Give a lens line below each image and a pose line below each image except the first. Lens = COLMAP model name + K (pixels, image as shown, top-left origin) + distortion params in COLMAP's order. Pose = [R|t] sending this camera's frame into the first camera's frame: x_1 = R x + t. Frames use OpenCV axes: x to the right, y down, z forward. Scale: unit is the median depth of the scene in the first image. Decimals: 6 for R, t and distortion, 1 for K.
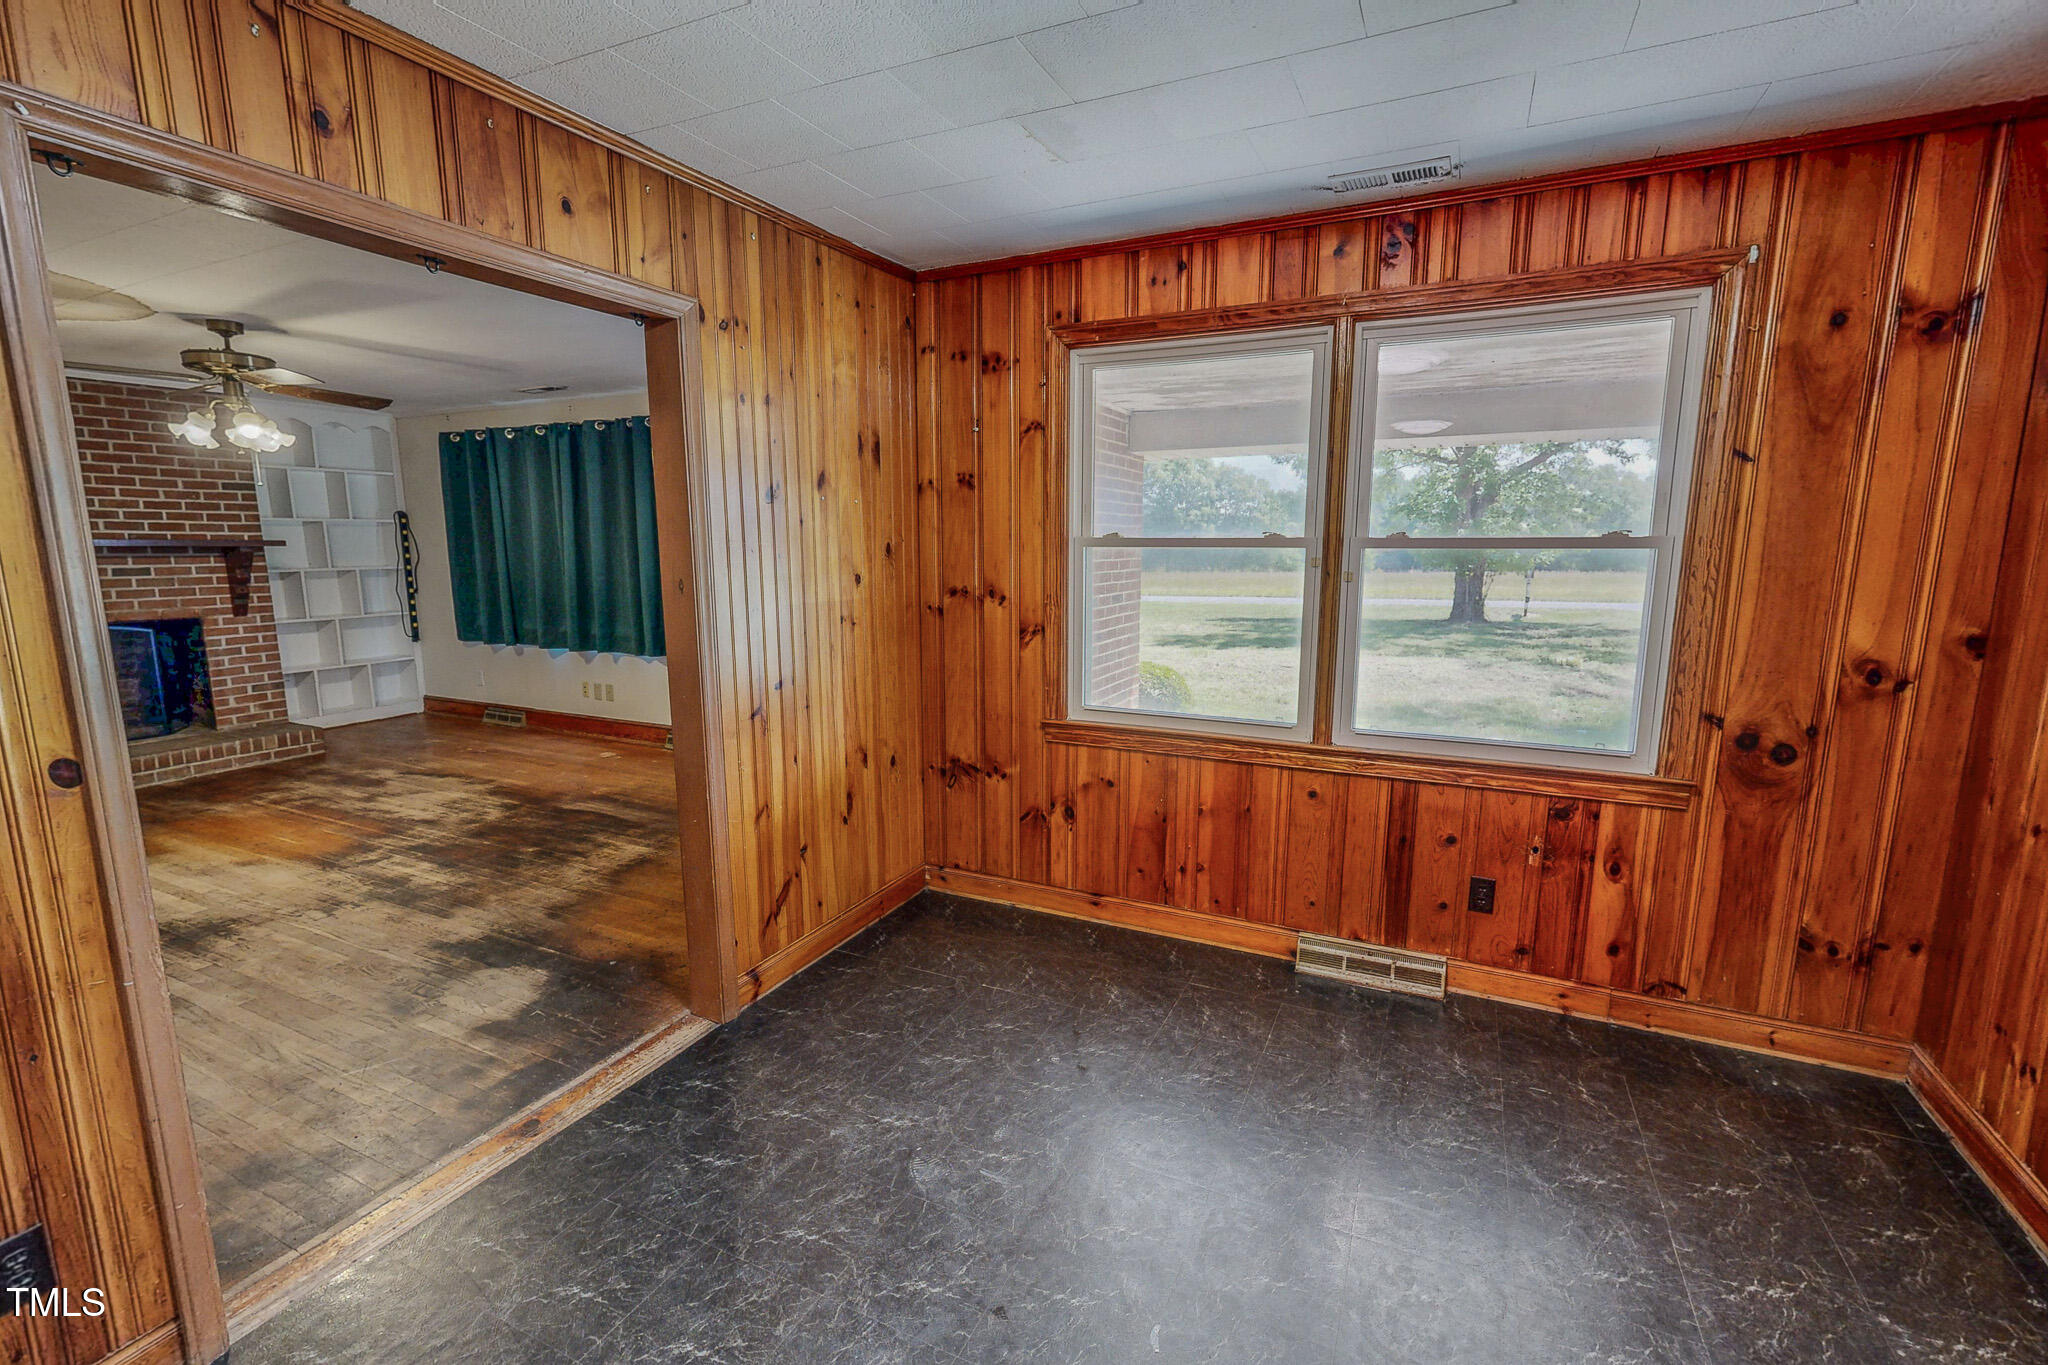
lens RADIAL K [[888.8, 0, 1024.0], [0, 888.8, 682.5], [0, 0, 1]] dist [0.000803, -0.000043]
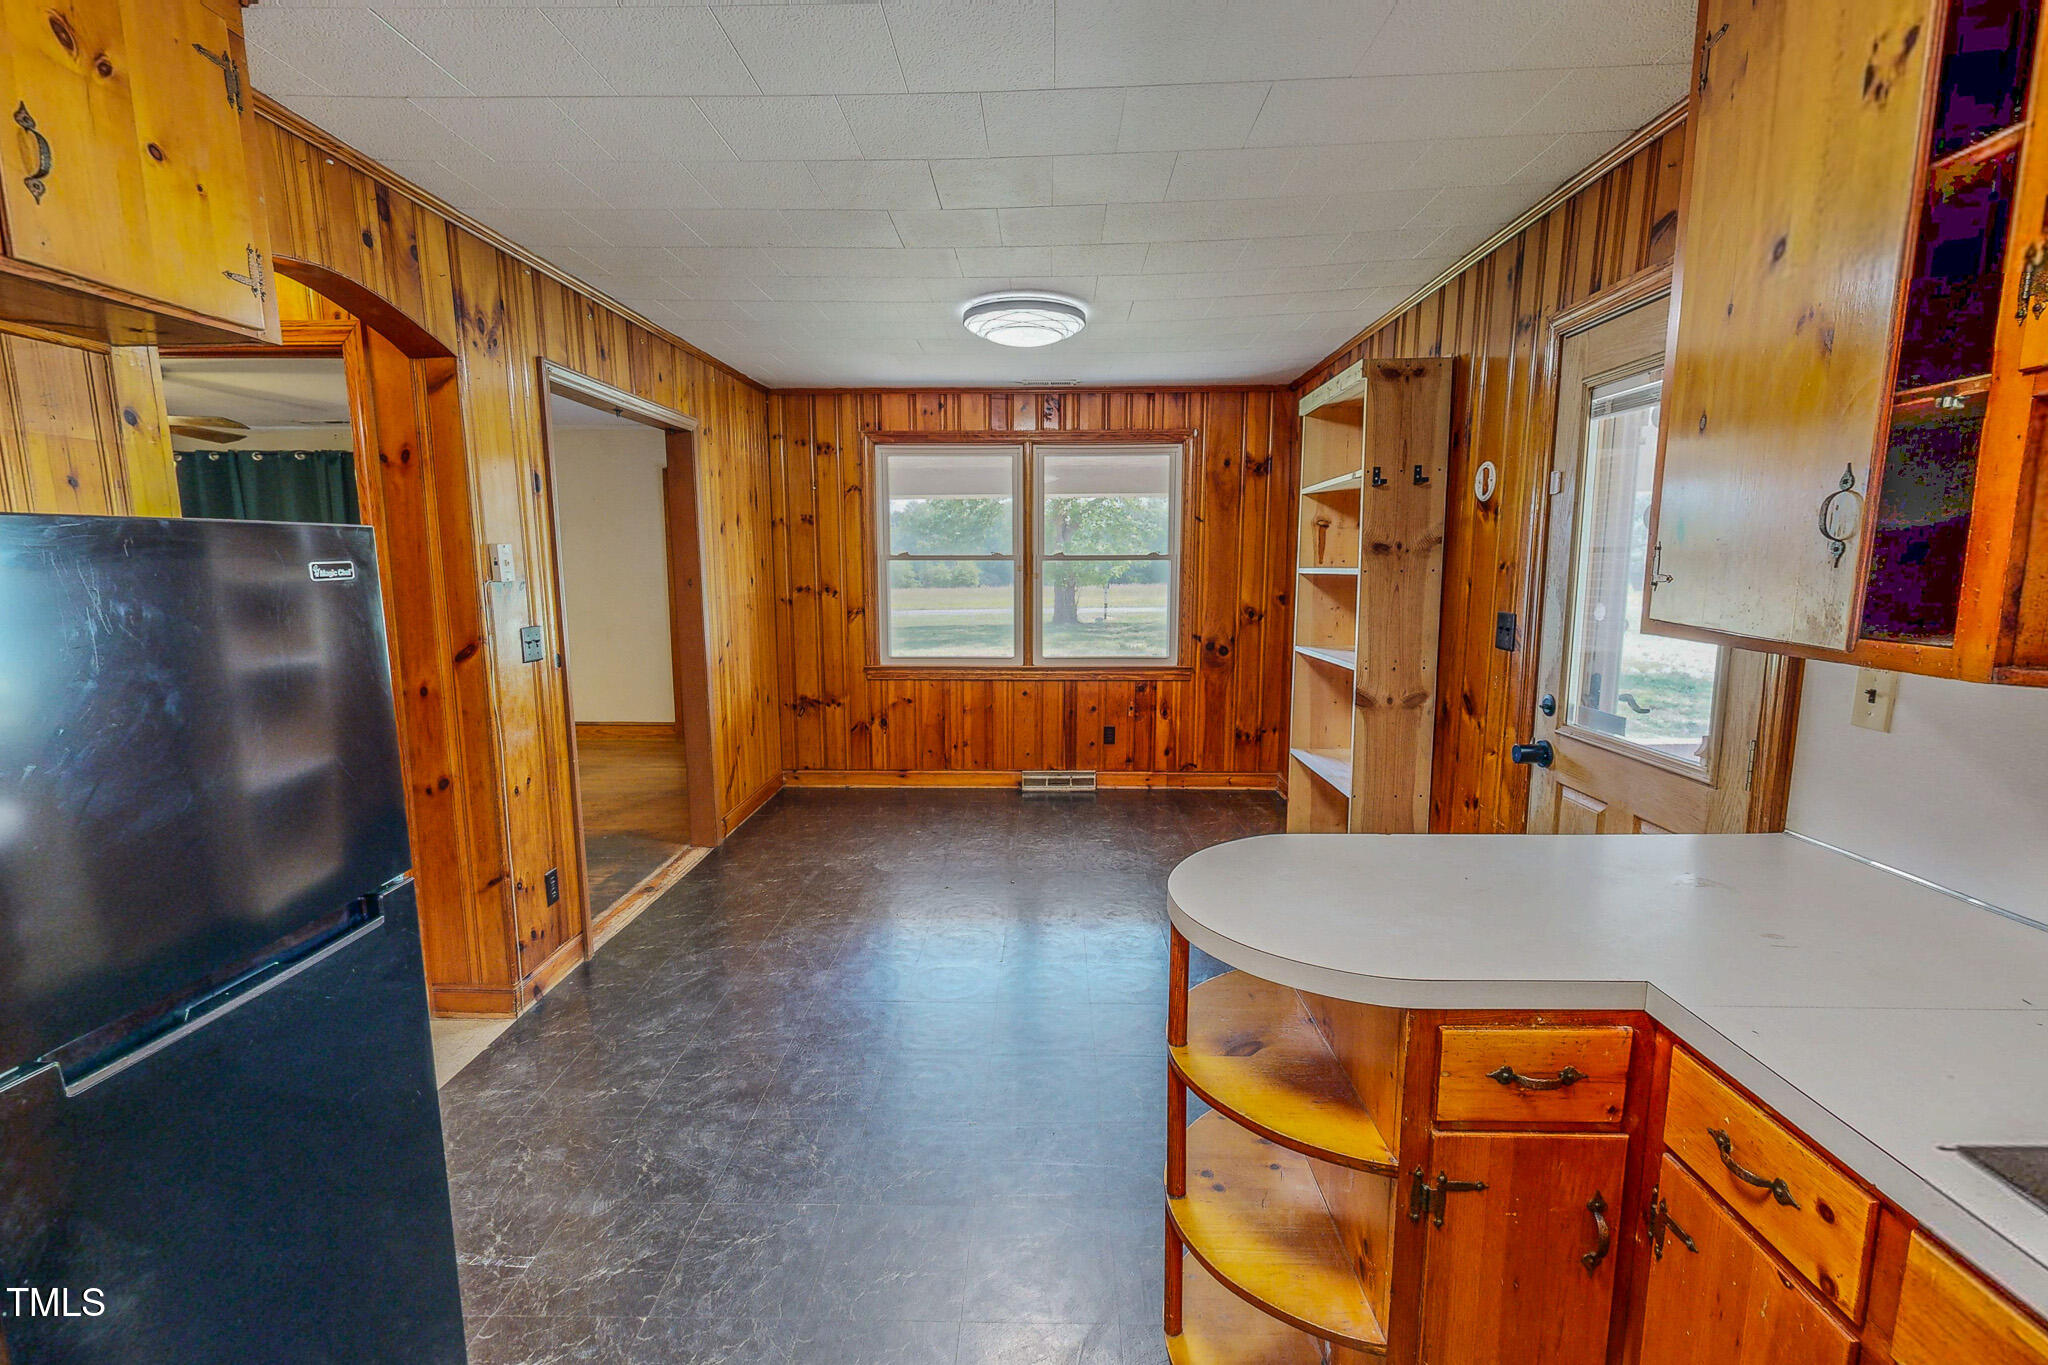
lens RADIAL K [[888.8, 0, 1024.0], [0, 888.8, 682.5], [0, 0, 1]] dist [0.000803, -0.000043]
pose [[0.910565, -0.058405, 0.409219, -0.448433], [0.066879, 0.997741, -0.006413, 0.119126], [-0.407920, 0.033208, 0.912414, -0.712250]]
